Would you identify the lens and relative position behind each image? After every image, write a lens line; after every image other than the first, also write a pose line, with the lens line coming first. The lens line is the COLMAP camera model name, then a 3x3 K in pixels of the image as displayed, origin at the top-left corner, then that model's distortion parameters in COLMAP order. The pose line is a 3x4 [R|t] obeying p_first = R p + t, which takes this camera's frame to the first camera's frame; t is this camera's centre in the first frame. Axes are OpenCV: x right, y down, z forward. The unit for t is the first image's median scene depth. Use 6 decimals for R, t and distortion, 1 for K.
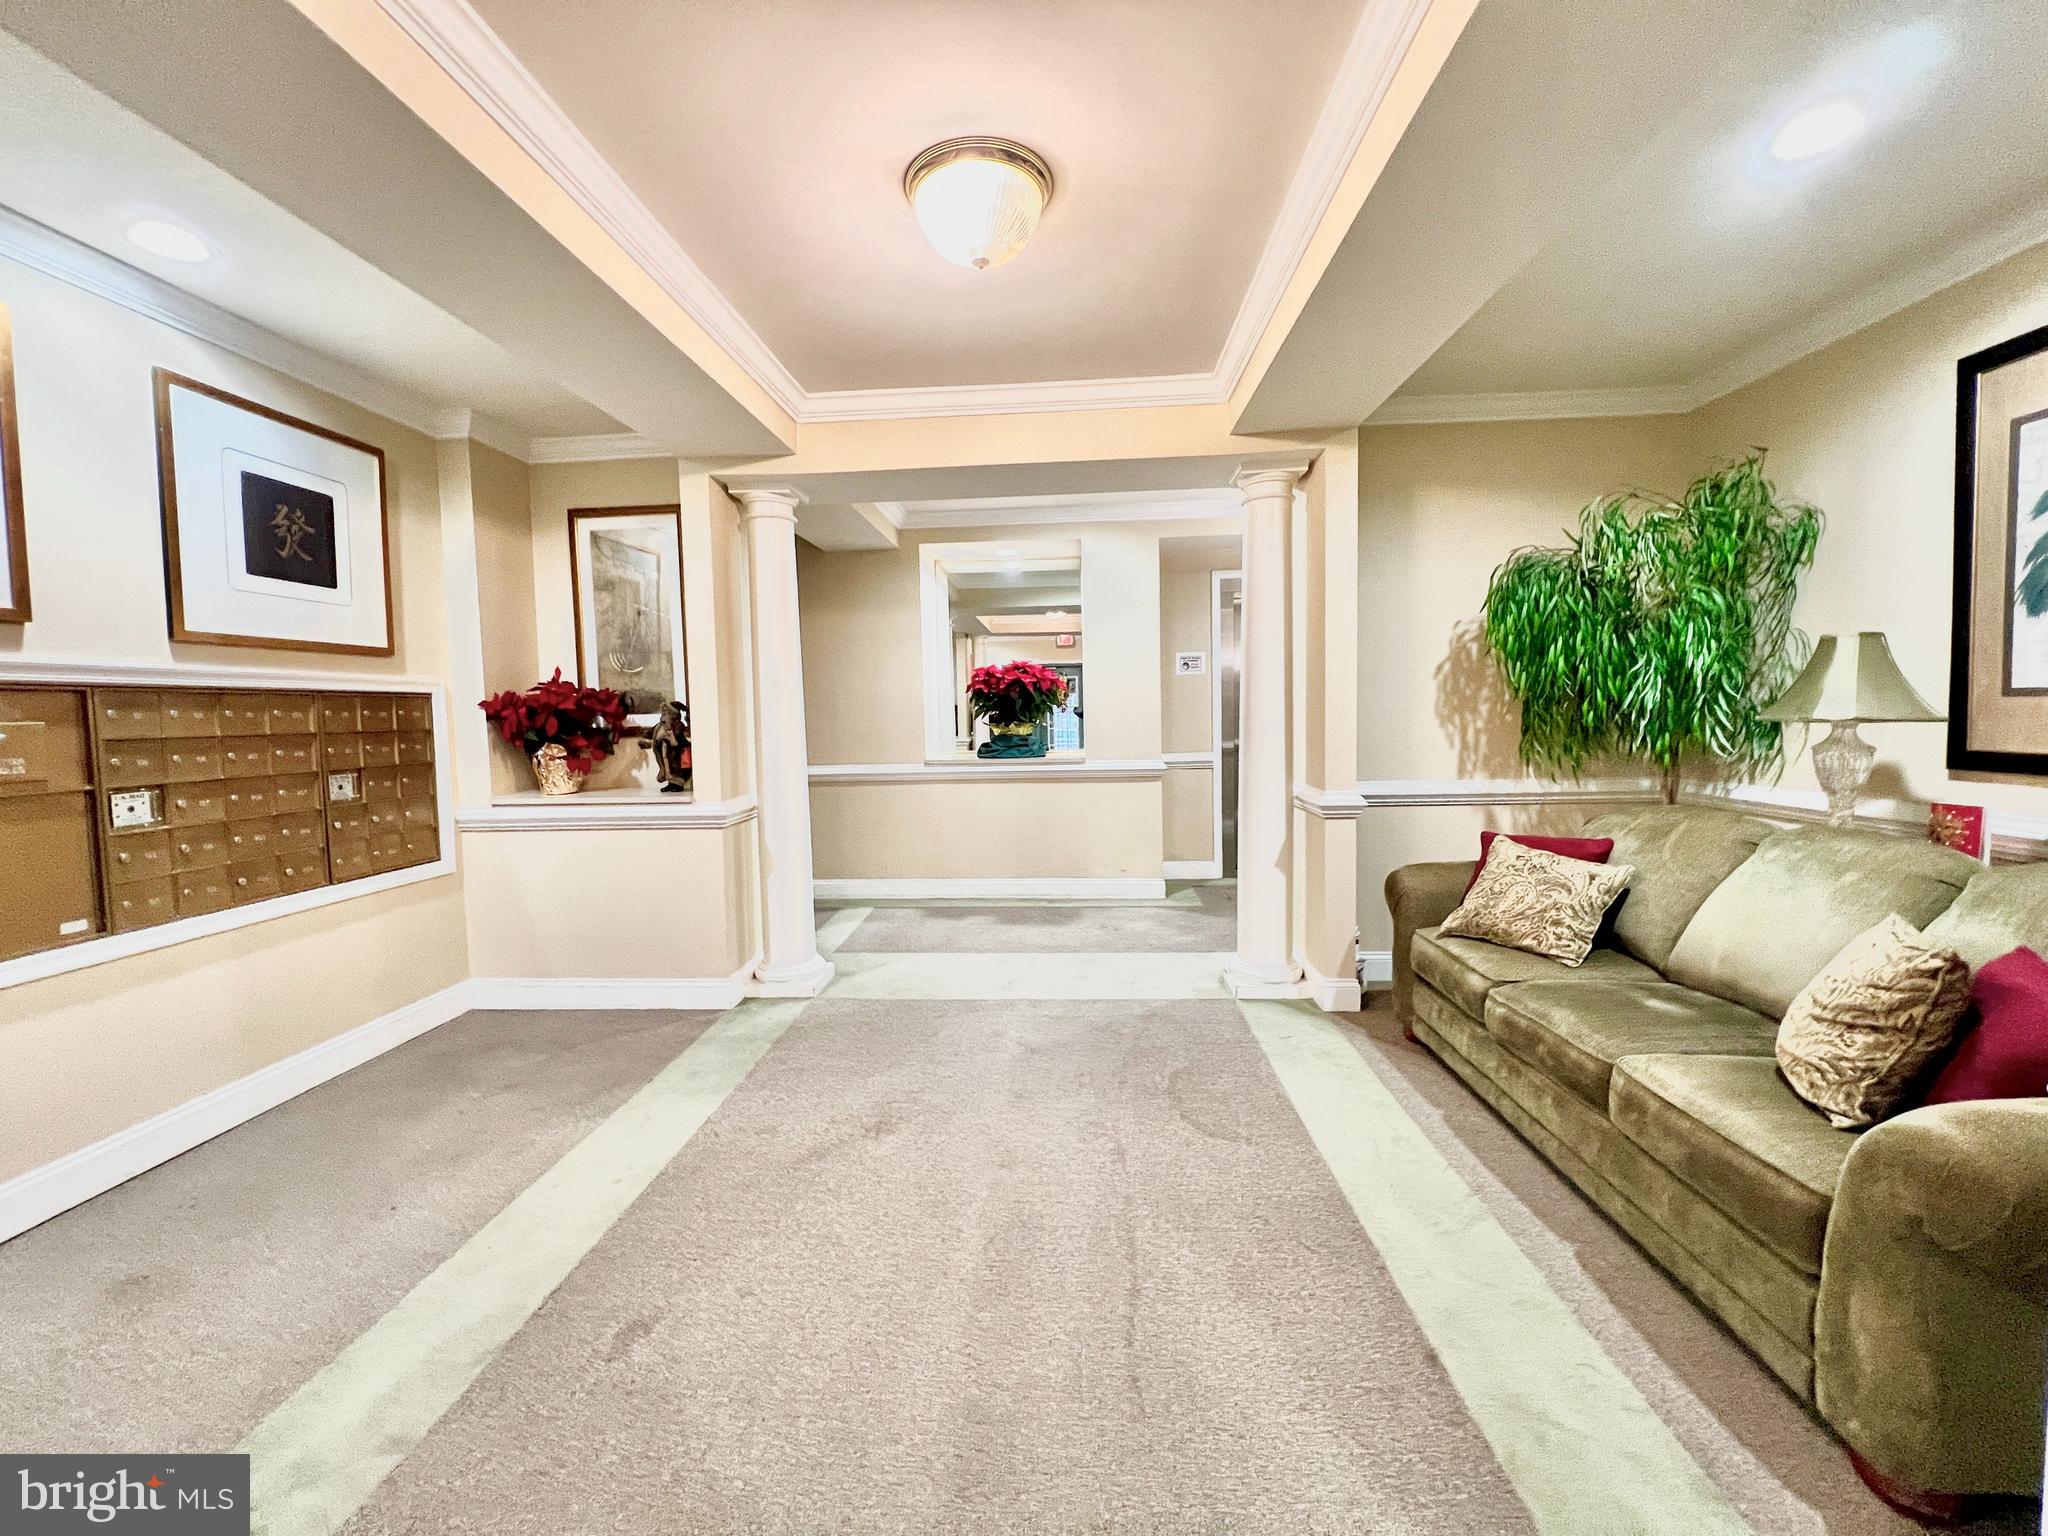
lens RADIAL K [[819.7, 0, 1018.5], [0, 819.7, 759.1], [0, 0, 1]] dist [-0.001815, 0.000191]
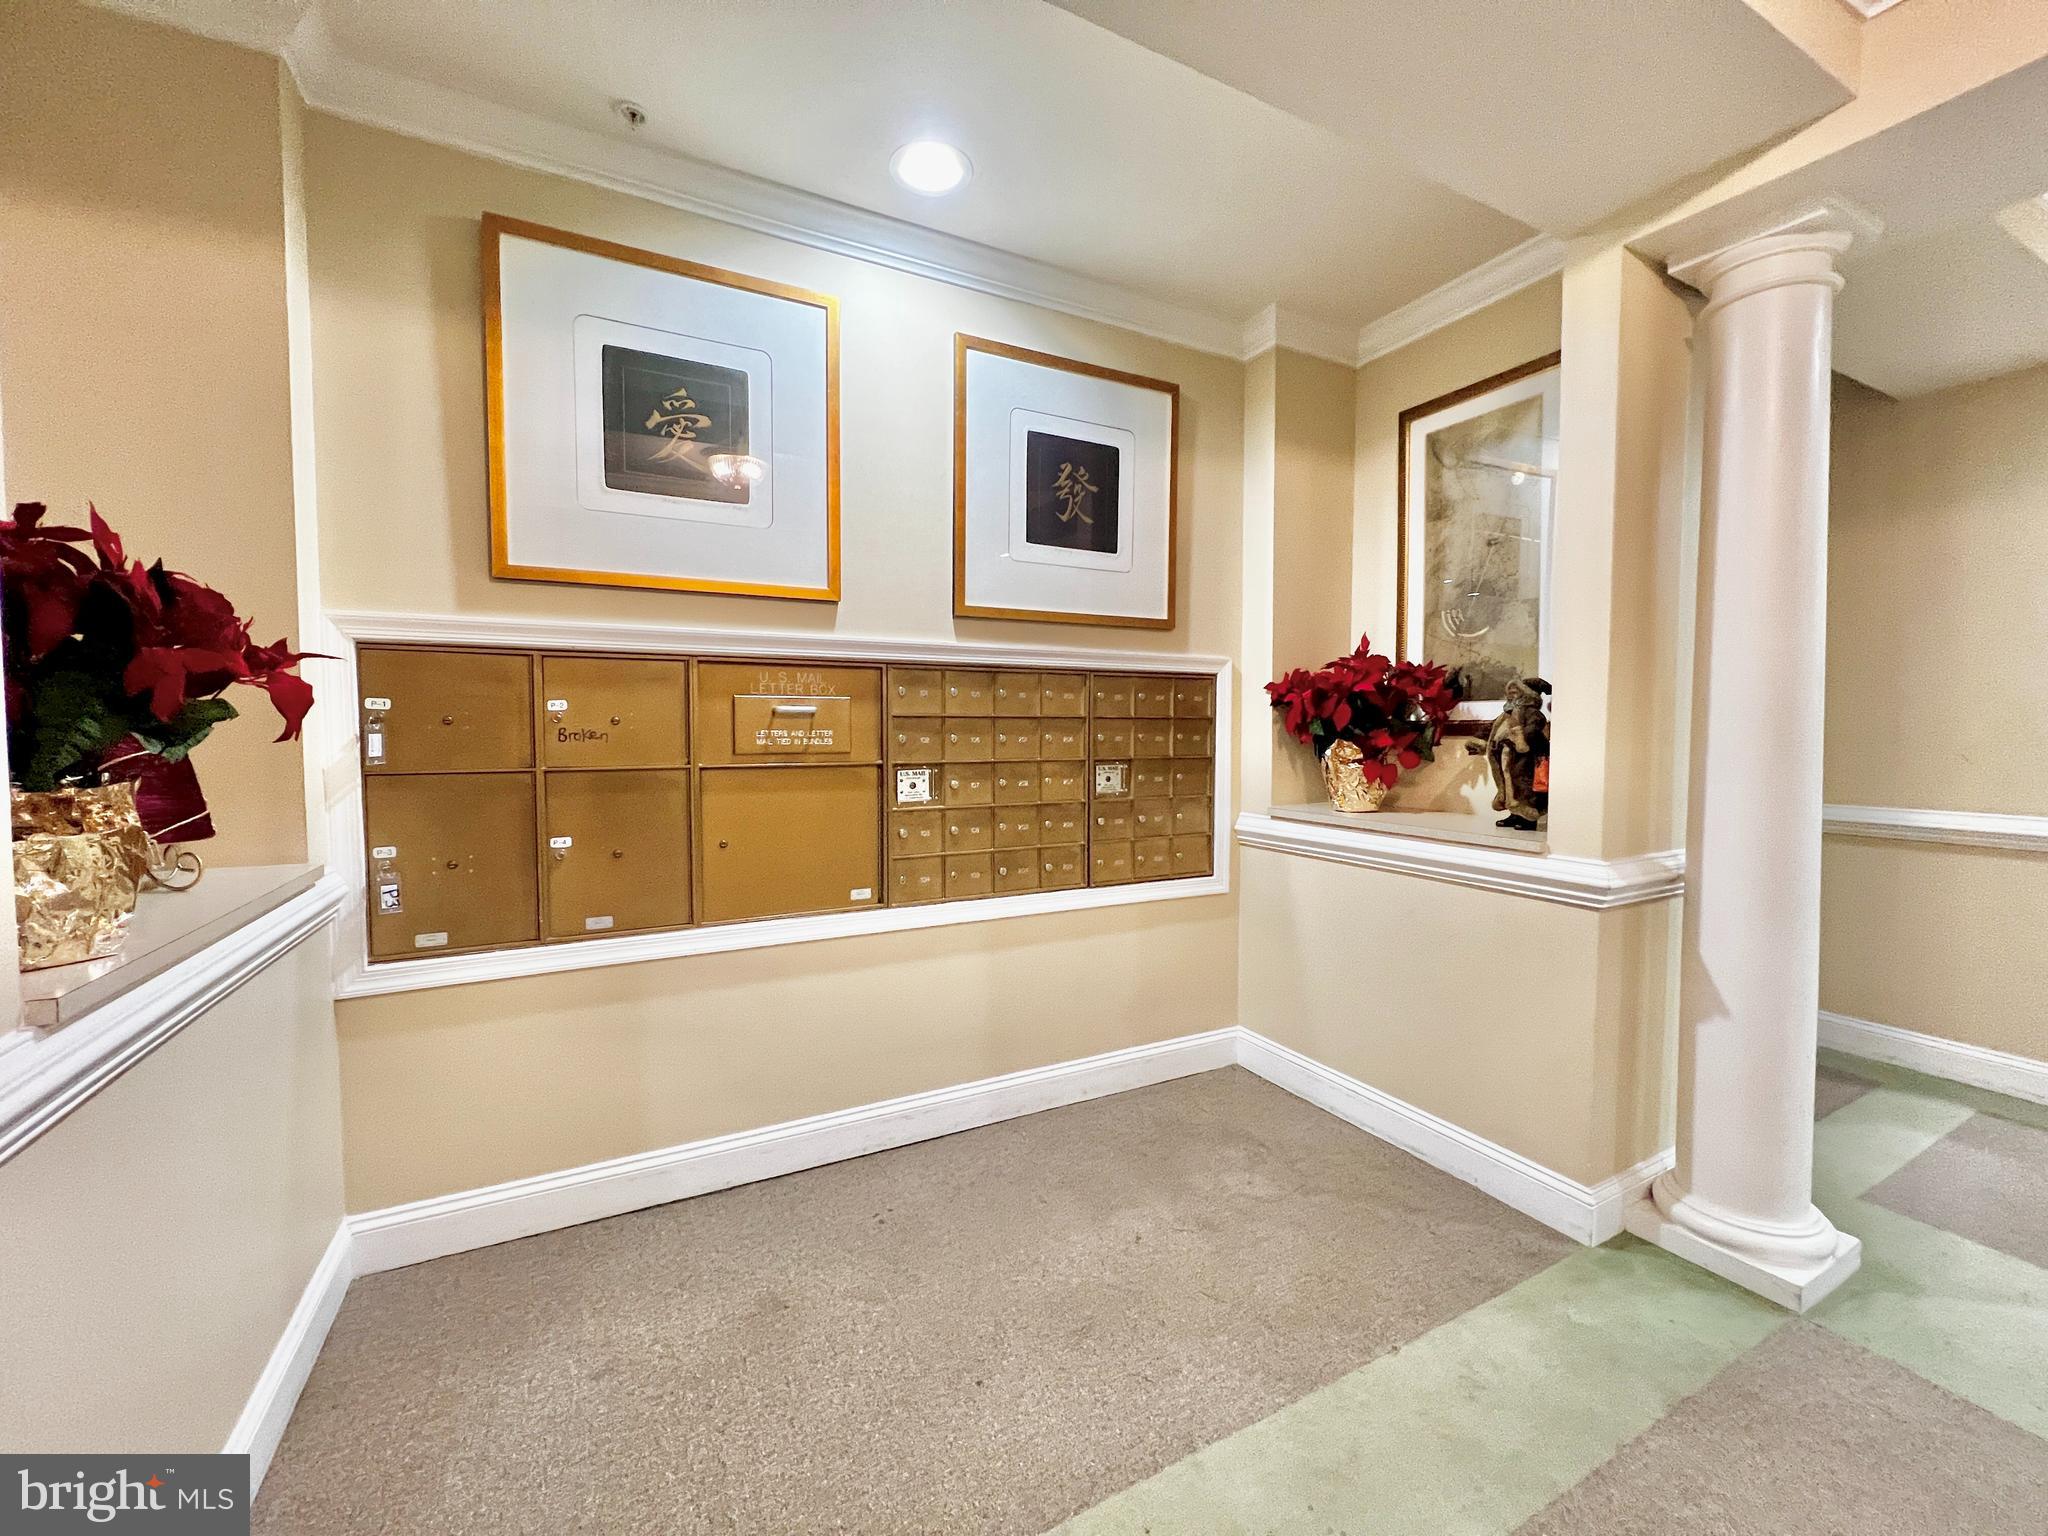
lens RADIAL K [[819.7, 0, 1018.5], [0, 819.7, 759.1], [0, 0, 1]] dist [-0.001815, 0.000191]
pose [[0.517402, 0.057765, -0.853791, -0.107592], [-0.062397, 0.997610, 0.029682, -0.006514], [0.853465, 0.037916, 0.519769, 0.398244]]
